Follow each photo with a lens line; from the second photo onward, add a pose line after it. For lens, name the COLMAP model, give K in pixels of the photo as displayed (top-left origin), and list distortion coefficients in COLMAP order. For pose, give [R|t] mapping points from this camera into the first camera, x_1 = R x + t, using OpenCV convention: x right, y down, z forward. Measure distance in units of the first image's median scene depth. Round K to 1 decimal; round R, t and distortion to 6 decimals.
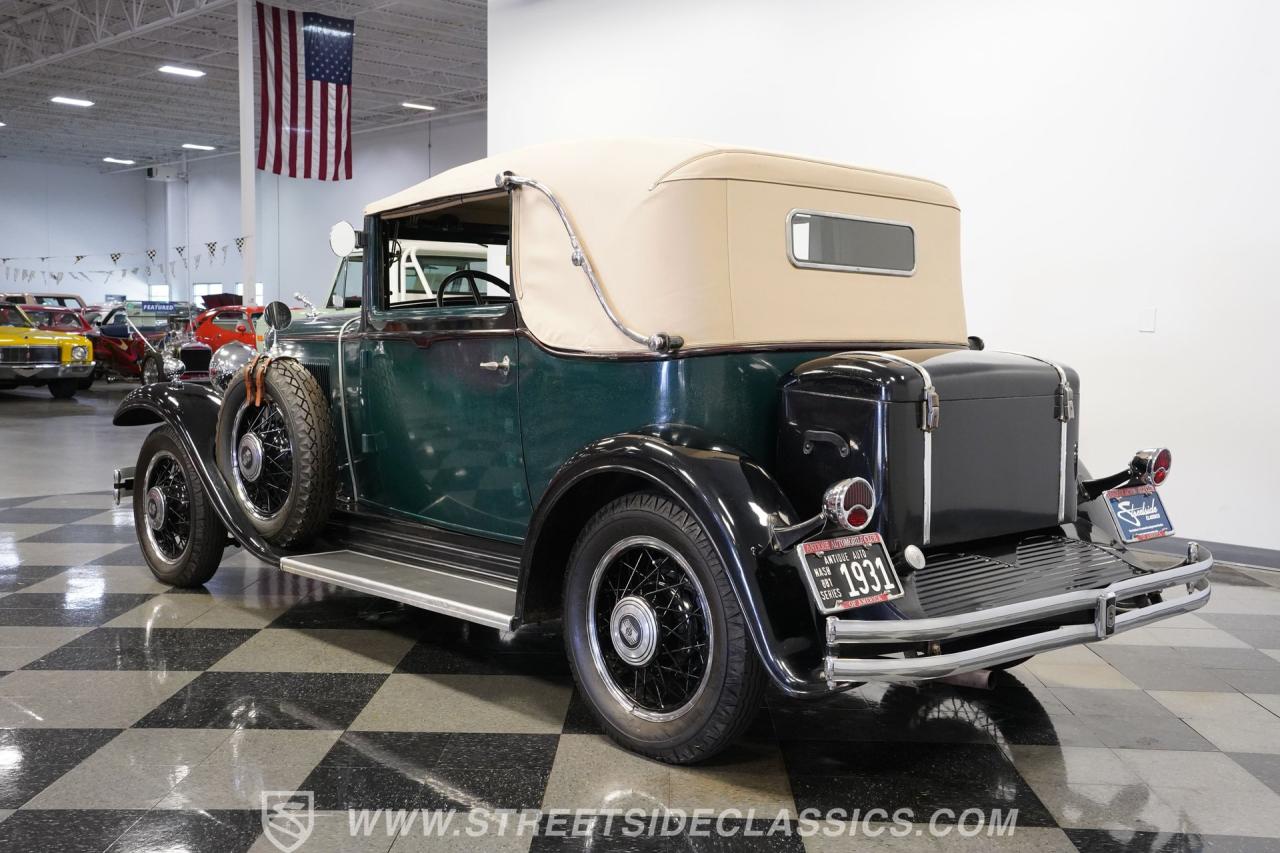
lens RADIAL K [[1303.9, 0, 649.7], [0, 1303.9, 421.1], [0, 0, 1]] dist [0.044940, 0.000000]
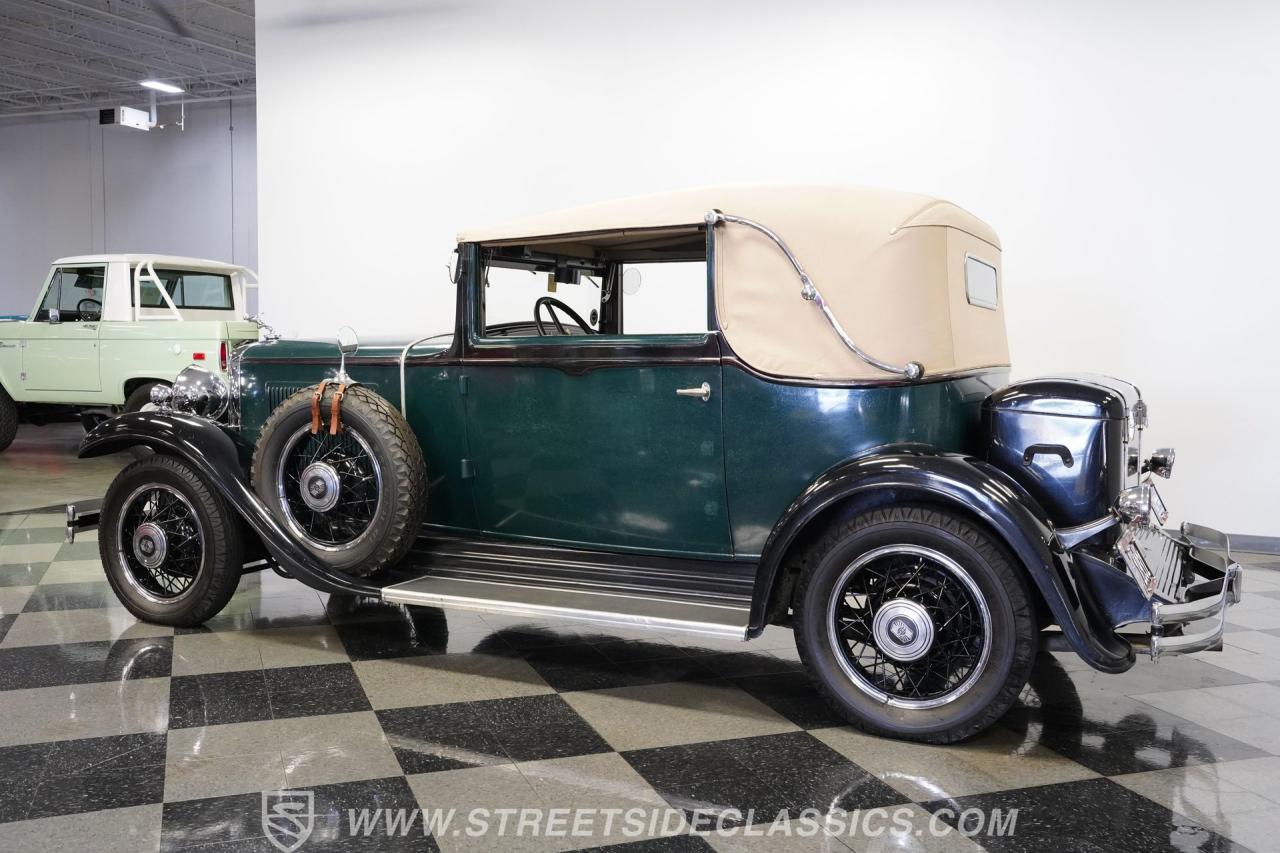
lens RADIAL K [[1195.4, 0, 688.9], [0, 1195.4, 429.8], [0, 0, 1]] dist [0.004624, 0.000000]
pose [[0.929895, -0.026564, 0.366865, -0.437625], [0.024713, 0.999647, 0.009742, -0.019502], [-0.366994, 0.000007, 0.930223, 0.093291]]
